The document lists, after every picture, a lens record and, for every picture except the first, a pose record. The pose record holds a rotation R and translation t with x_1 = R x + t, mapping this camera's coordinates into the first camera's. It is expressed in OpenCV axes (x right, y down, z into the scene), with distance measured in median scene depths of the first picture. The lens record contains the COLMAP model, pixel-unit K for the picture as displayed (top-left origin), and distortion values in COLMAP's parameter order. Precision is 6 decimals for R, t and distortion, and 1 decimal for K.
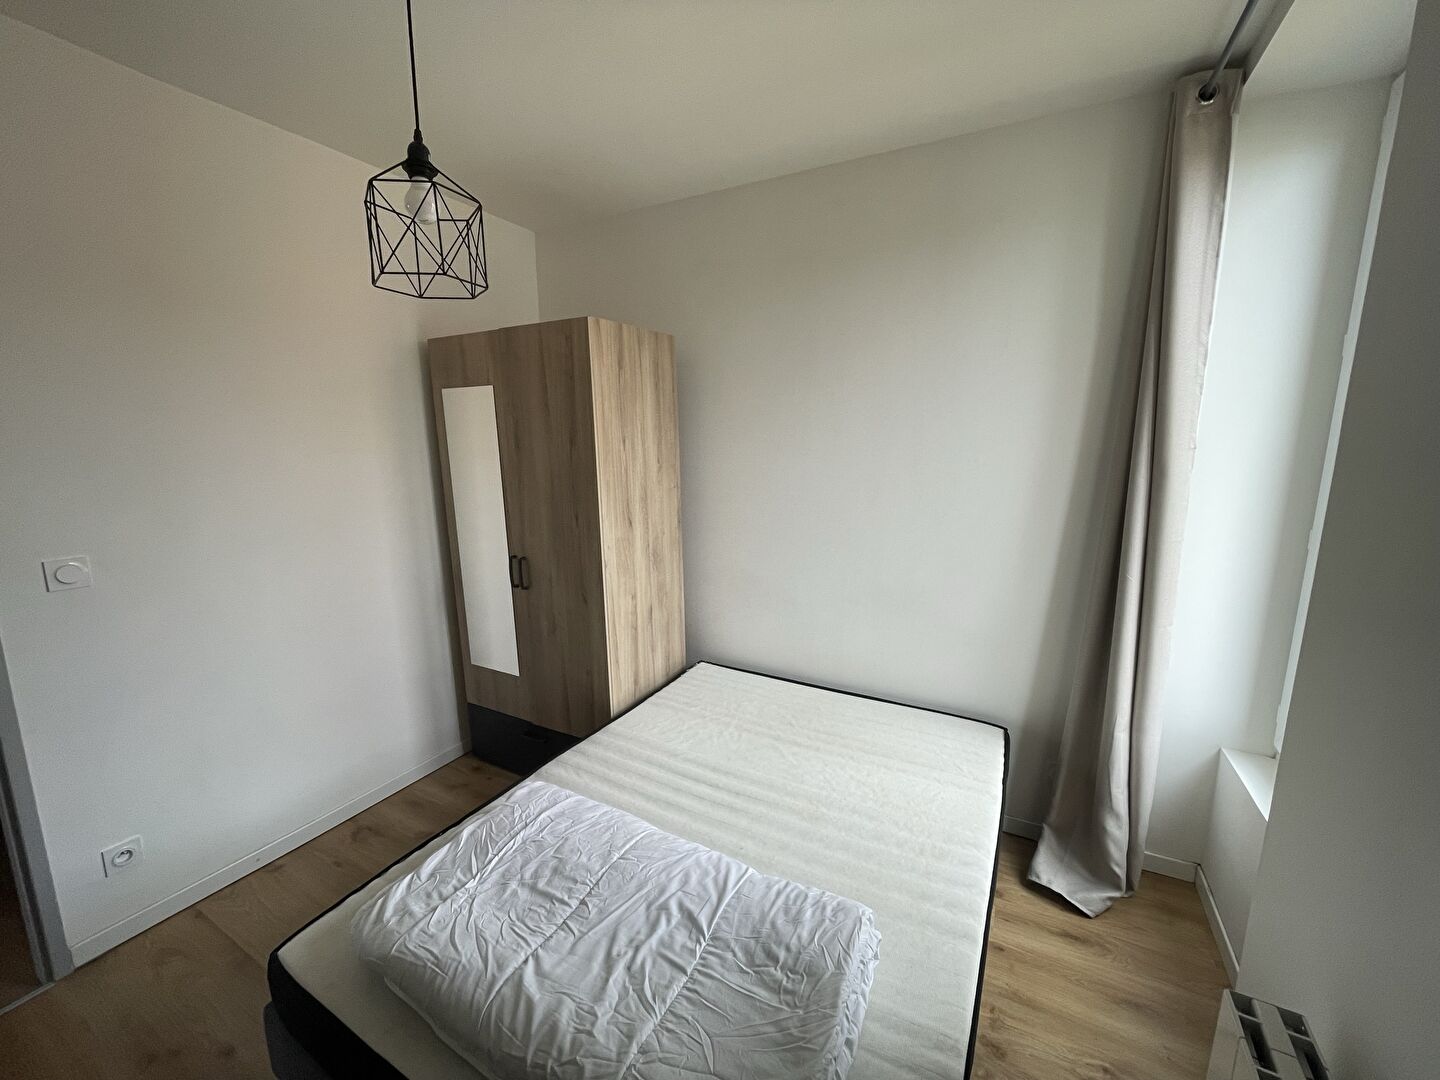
lens RADIAL K [[580.0, 0, 720.0], [0, 580.0, 540.0], [0, 0, 1]] dist [-0.002740, -0.000101]
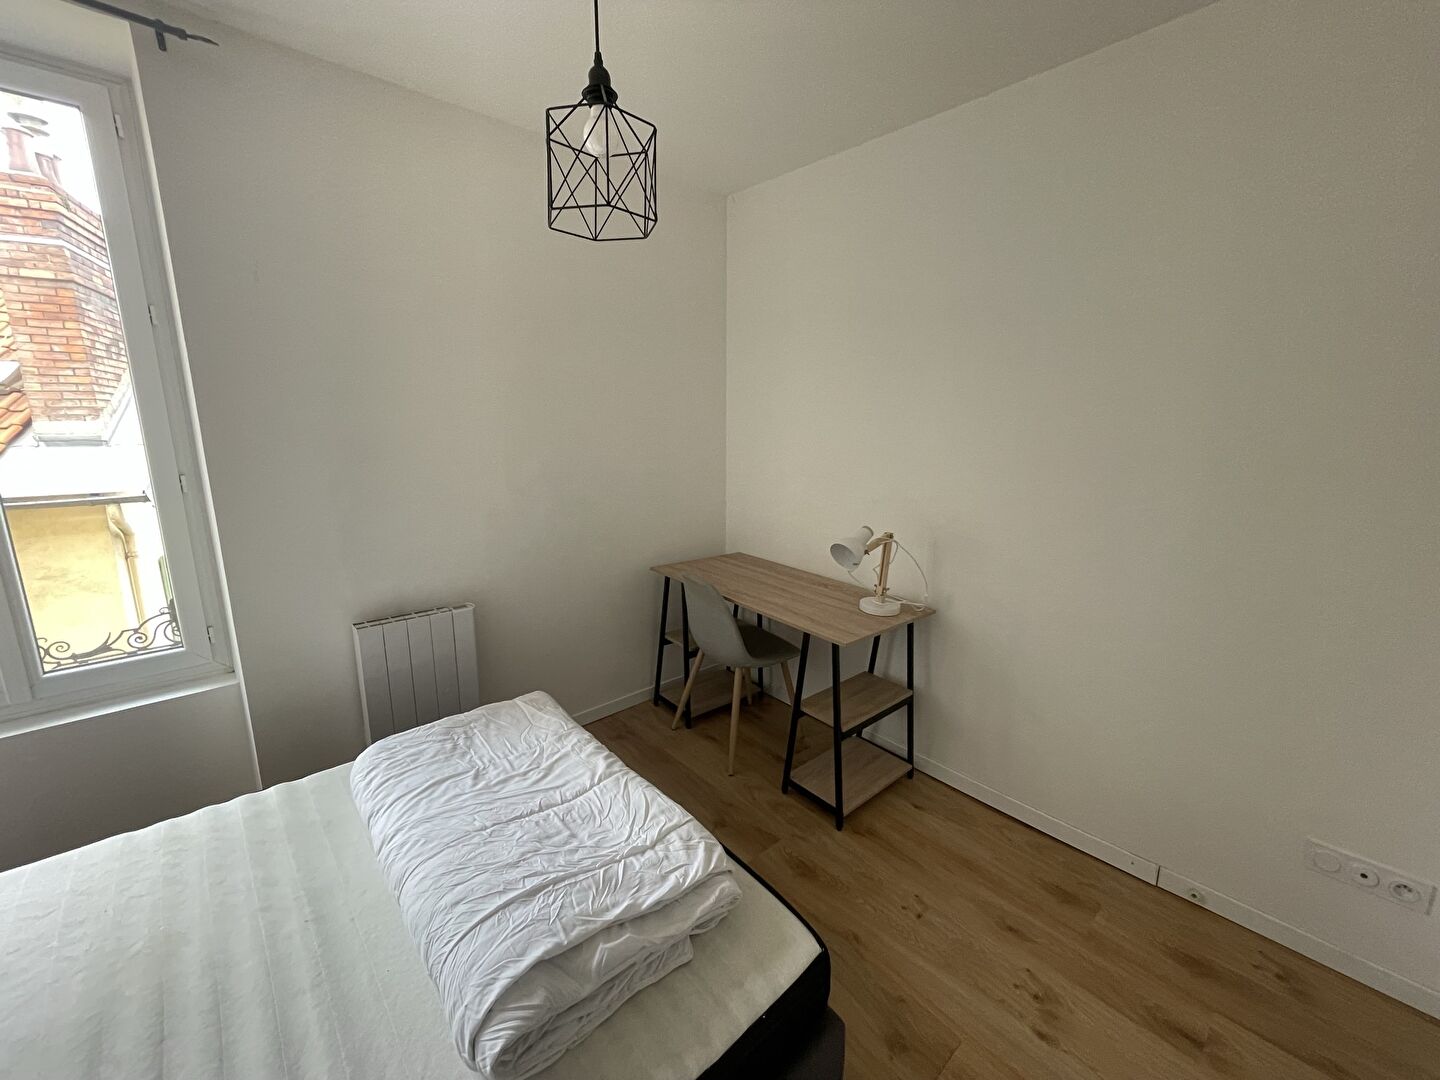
lens RADIAL K [[580.0, 0, 720.0], [0, 580.0, 540.0], [0, 0, 1]] dist [-0.002740, -0.000101]
pose [[-0.940281, -0.078136, 0.331310, -0.973655], [0.048565, 0.932549, 0.357762, -0.267785], [-0.336916, 0.352487, -0.873064, 1.829145]]
